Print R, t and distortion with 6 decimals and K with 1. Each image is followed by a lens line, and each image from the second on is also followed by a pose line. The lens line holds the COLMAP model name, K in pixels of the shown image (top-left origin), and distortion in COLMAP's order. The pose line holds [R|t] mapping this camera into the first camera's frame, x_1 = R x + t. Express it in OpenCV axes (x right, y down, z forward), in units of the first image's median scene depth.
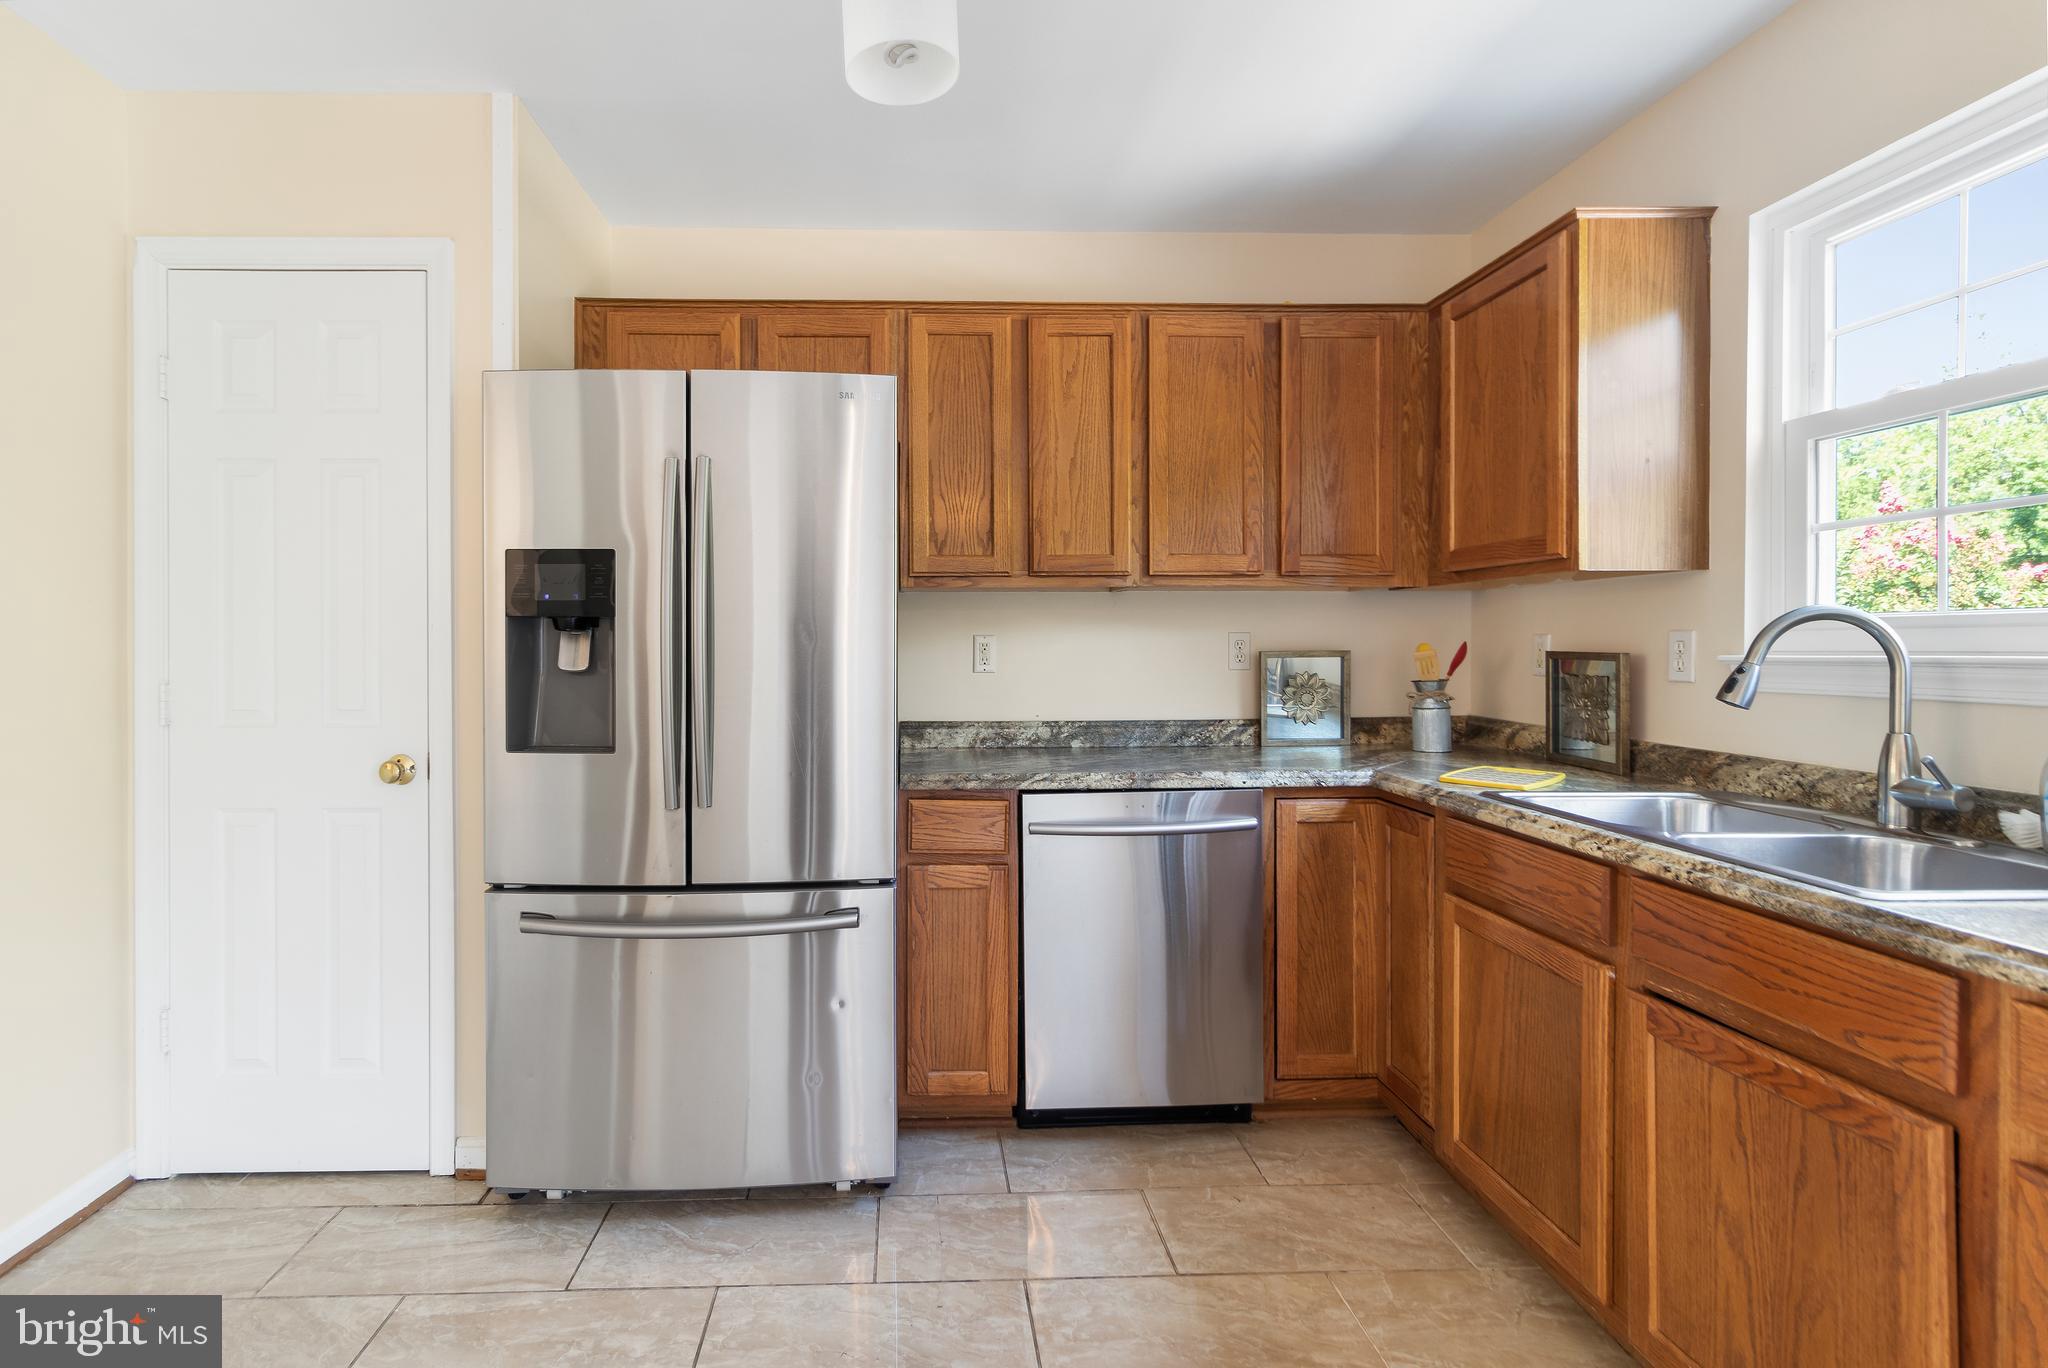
lens RADIAL K [[977.8, 0, 1041.2], [0, 977.8, 661.5], [0, 0, 1]] dist [0.009418, -0.000066]
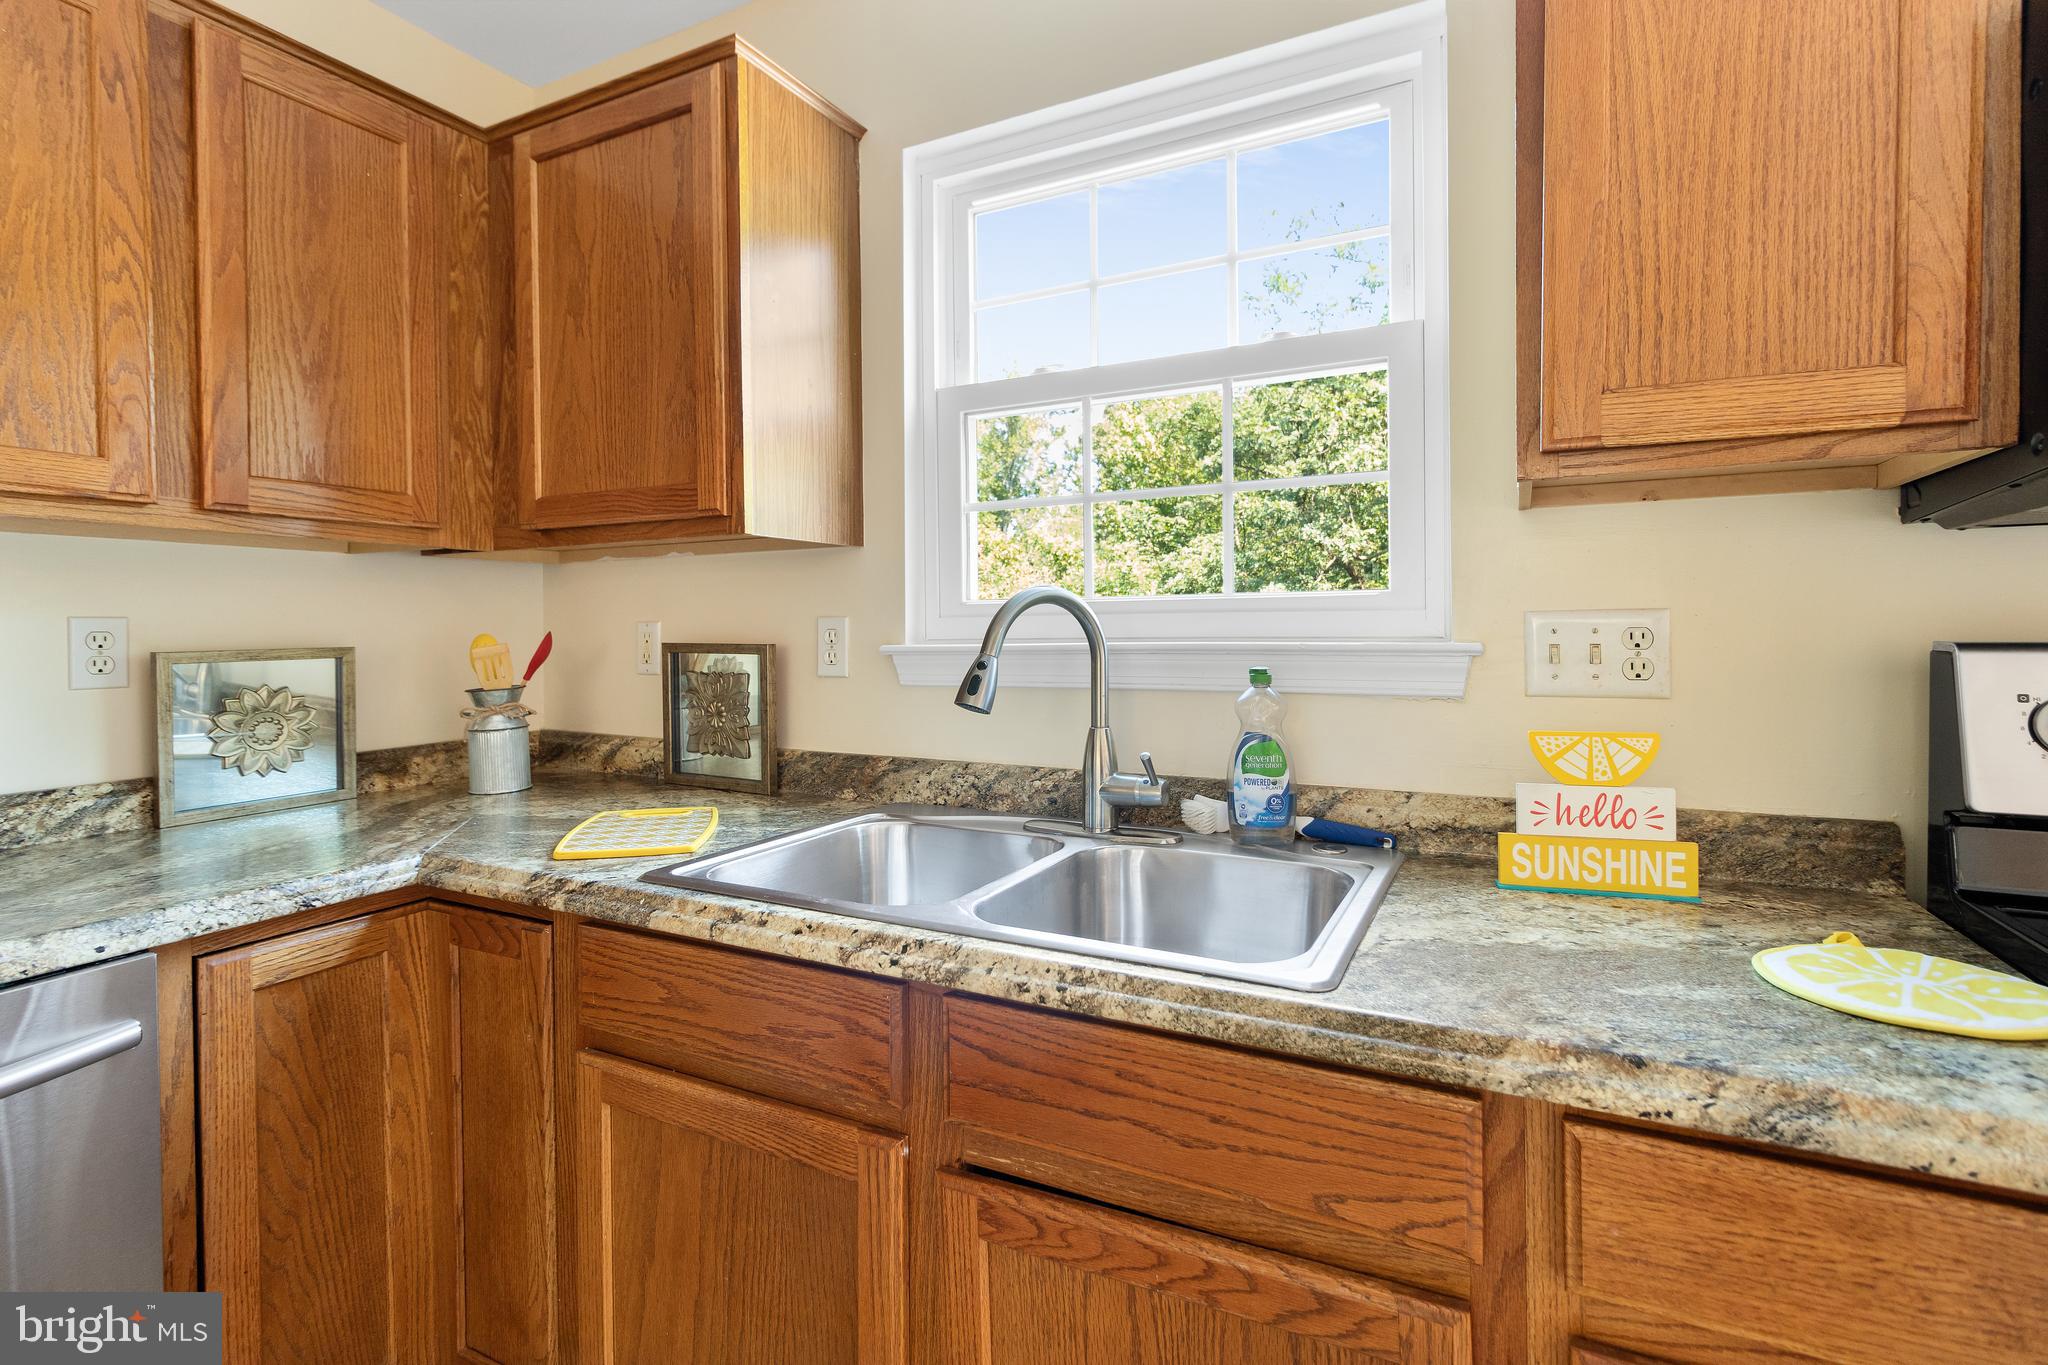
lens RADIAL K [[874.6, 0, 1038.0], [0, 874.6, 631.2], [0, 0, 1]] dist [-0.000254, 0.000473]
pose [[0.539921, -0.006947, 0.841687, 0.108064], [0.023516, 0.999700, -0.006834, -0.009472], [-0.841387, 0.023483, 0.539922, 0.438162]]
